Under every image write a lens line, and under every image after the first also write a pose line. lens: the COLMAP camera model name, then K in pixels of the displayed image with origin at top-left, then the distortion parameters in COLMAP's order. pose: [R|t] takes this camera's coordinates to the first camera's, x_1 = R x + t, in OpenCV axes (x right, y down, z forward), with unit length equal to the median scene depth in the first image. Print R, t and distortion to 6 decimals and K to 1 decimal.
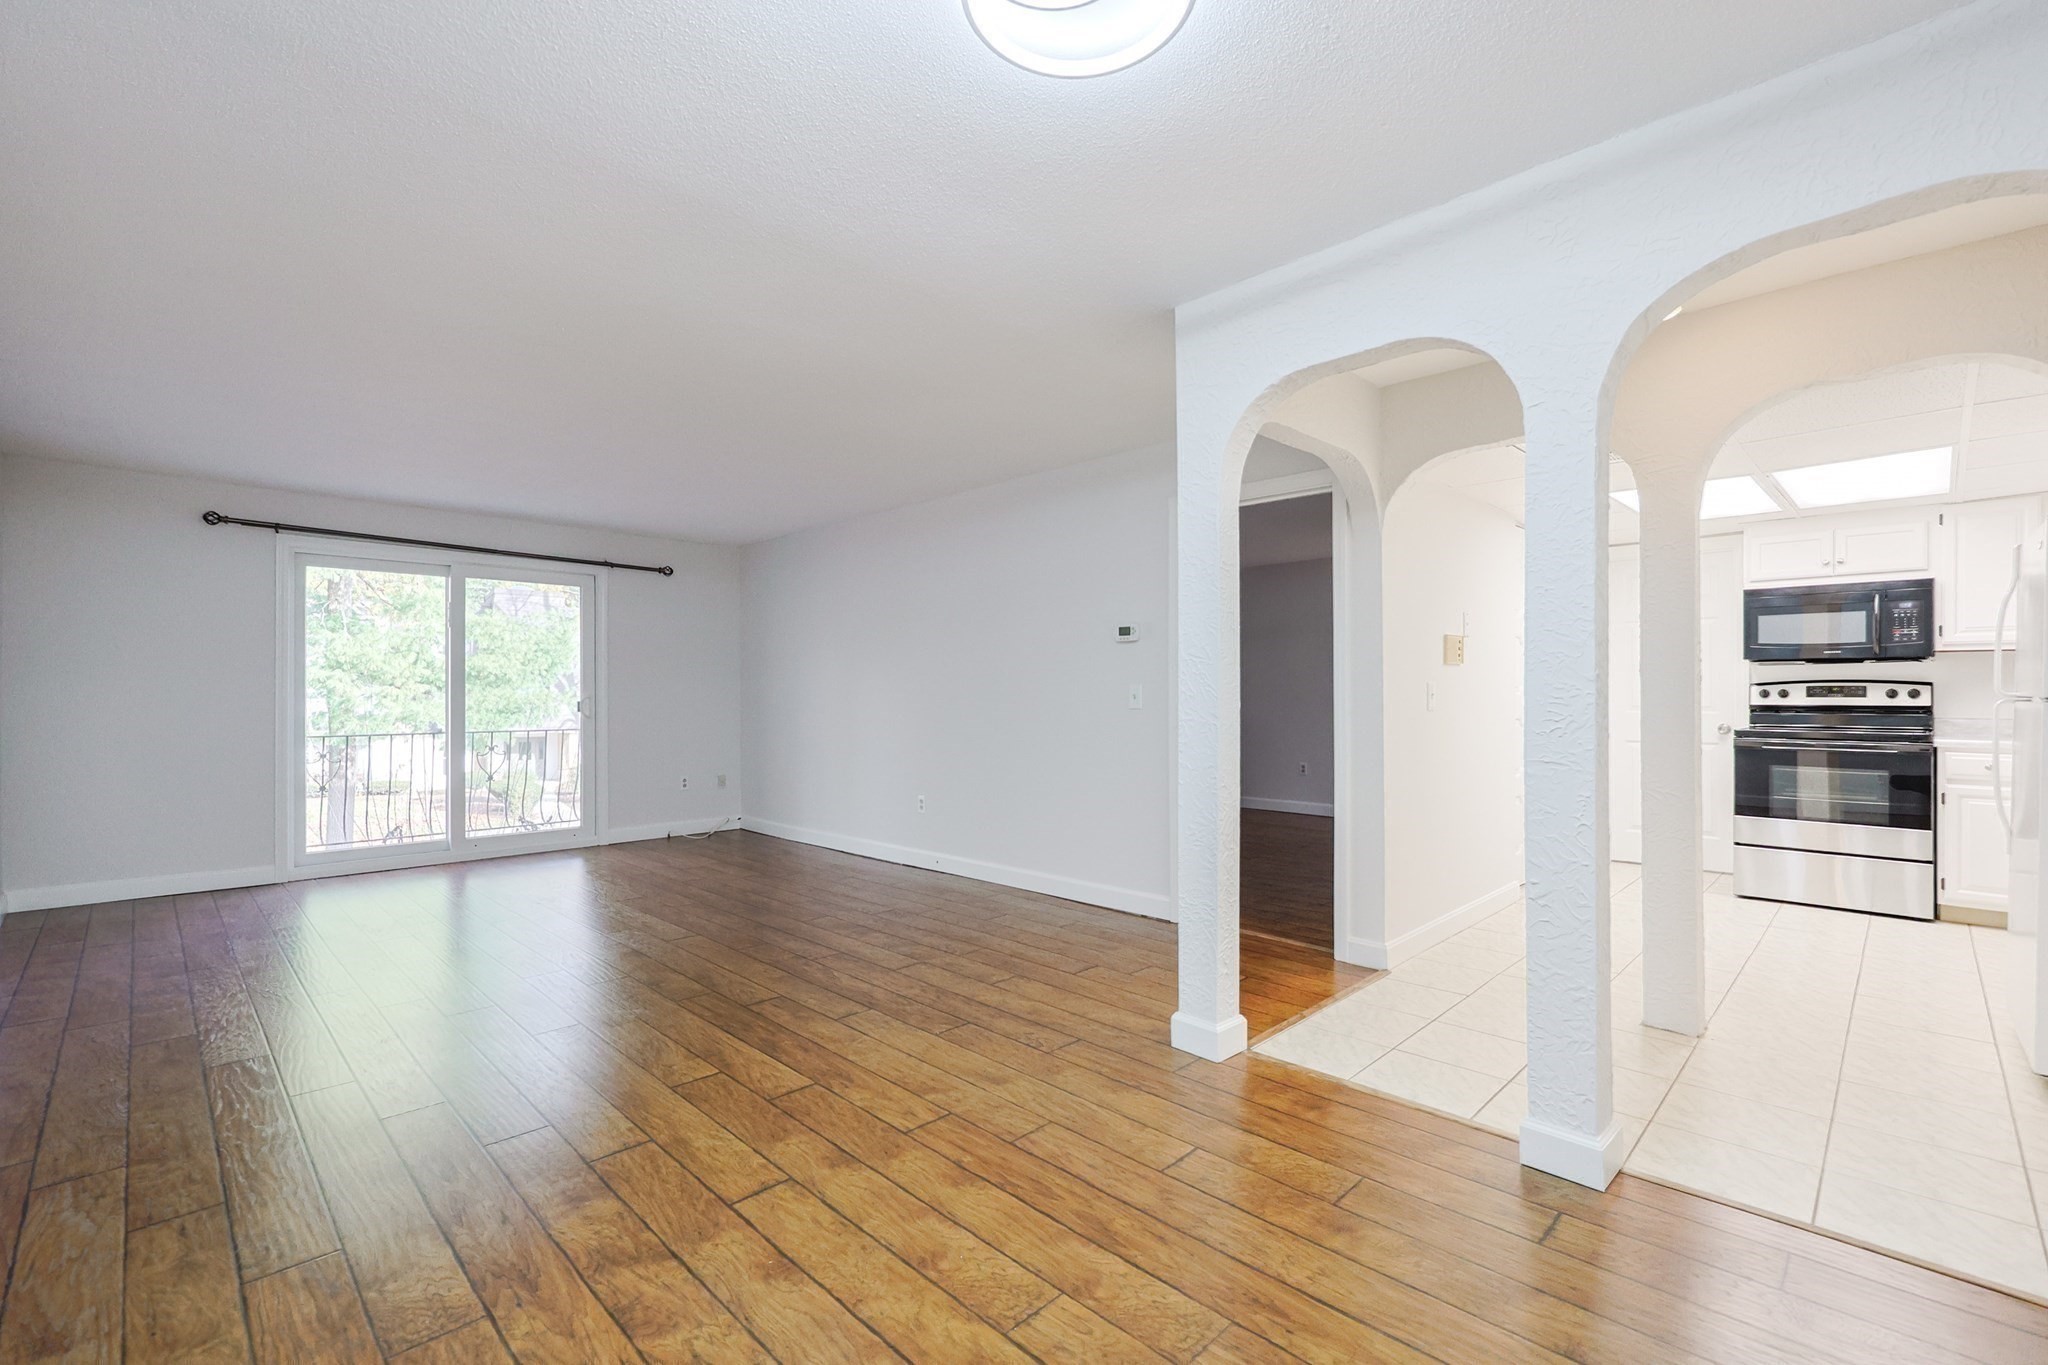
lens RADIAL K [[866.0, 0, 1031.2], [0, 866.0, 683.1], [0, 0, 1]] dist [-0.001172, -0.000196]
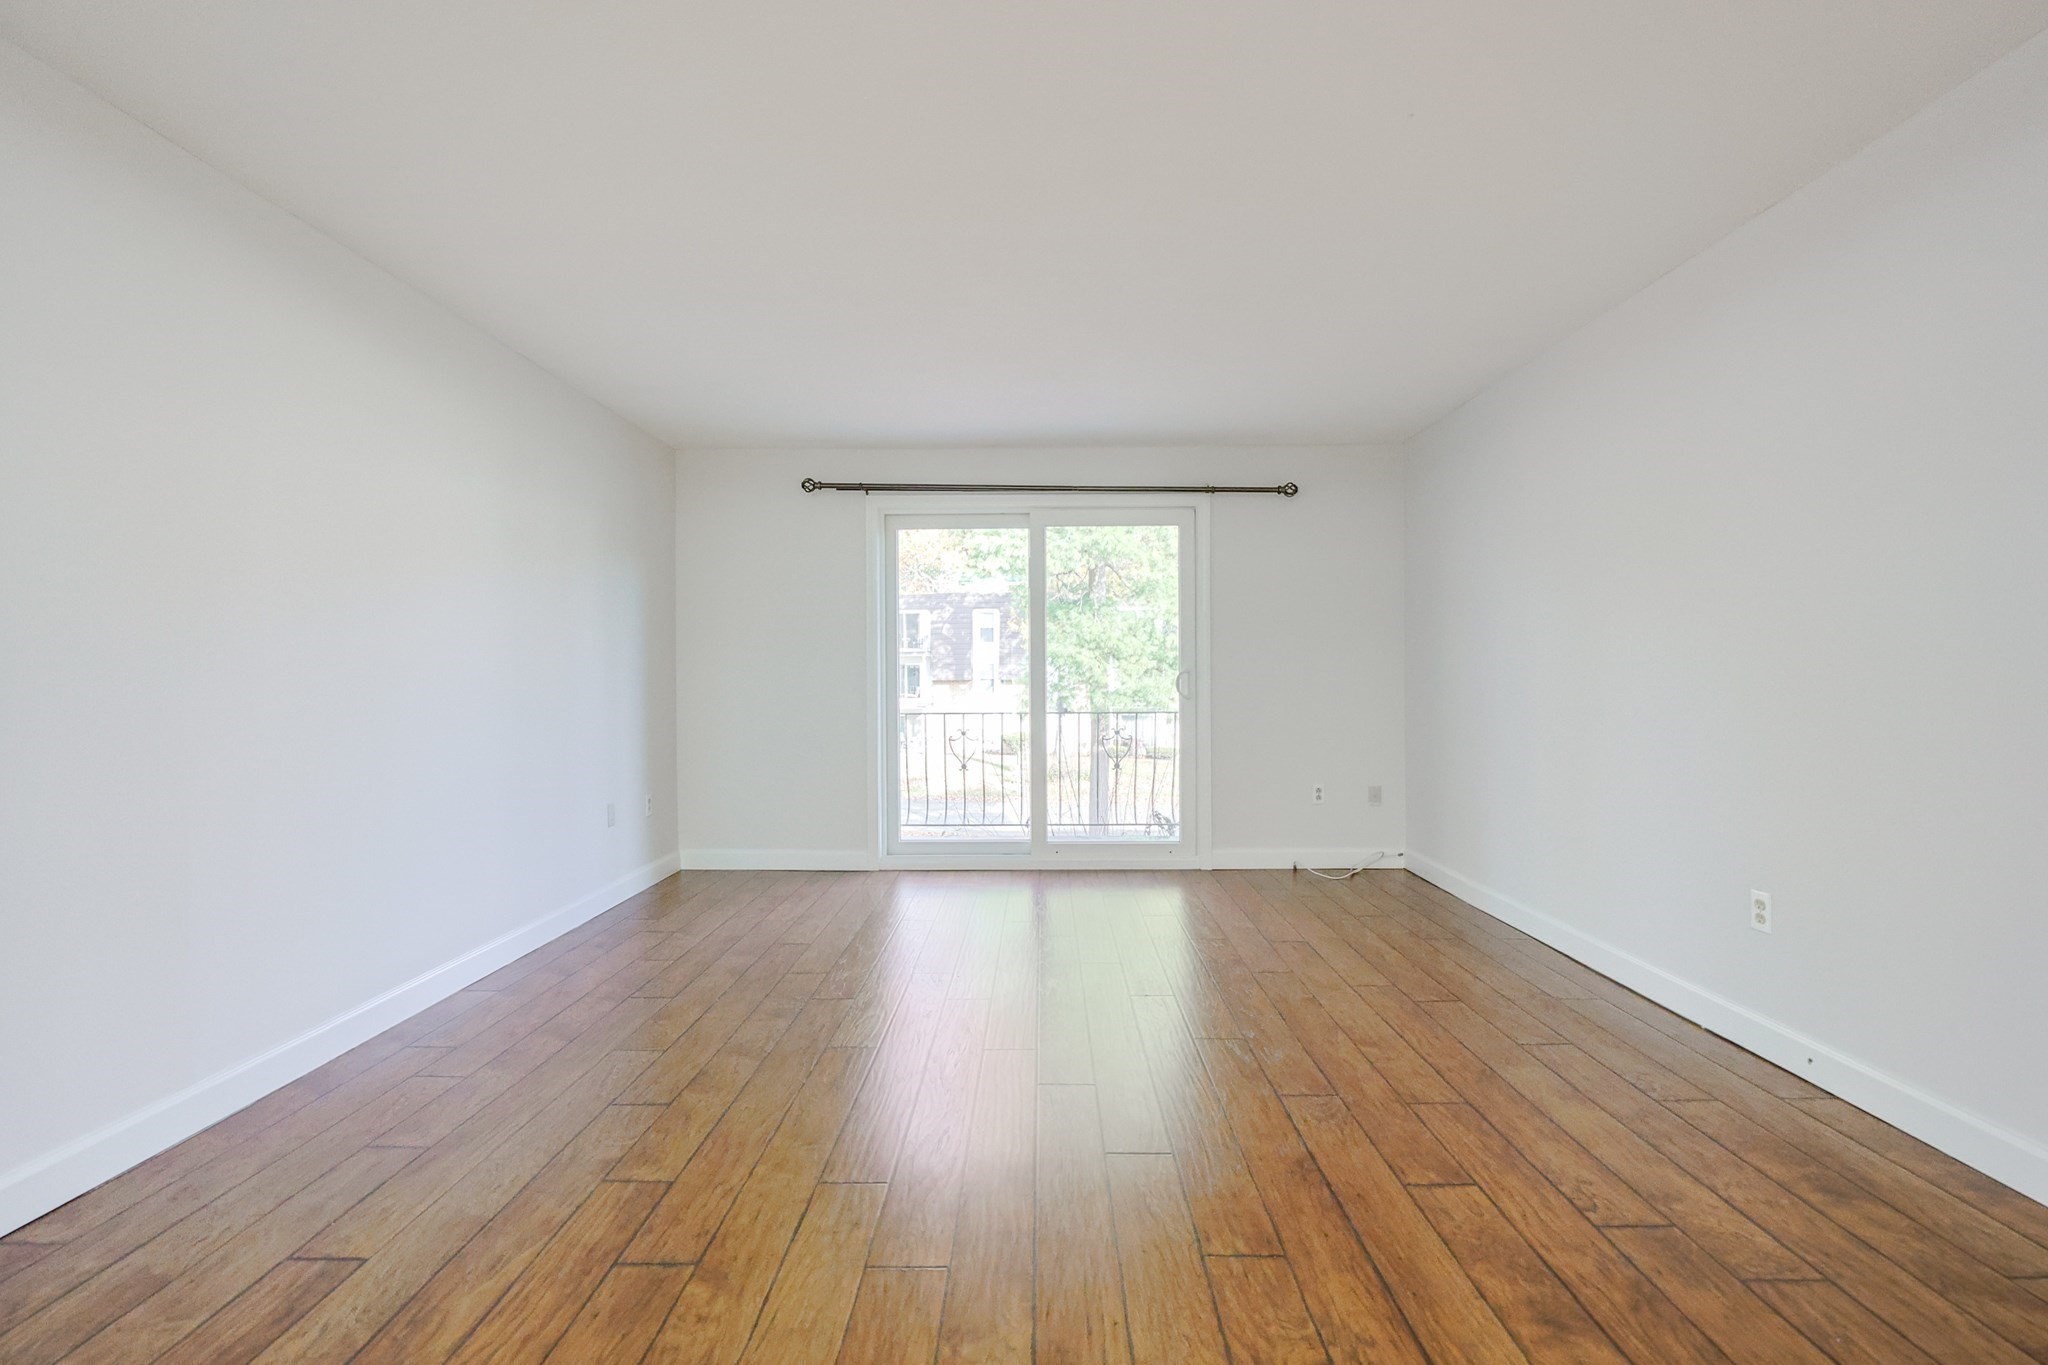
lens RADIAL K [[866.0, 0, 1031.2], [0, 866.0, 683.1], [0, 0, 1]] dist [-0.001172, -0.000196]
pose [[0.680981, 0.006529, -0.732272, -0.057244], [0.013170, 0.999689, 0.021161, 0.010620], [0.732183, -0.024055, 0.680683, 0.424743]]
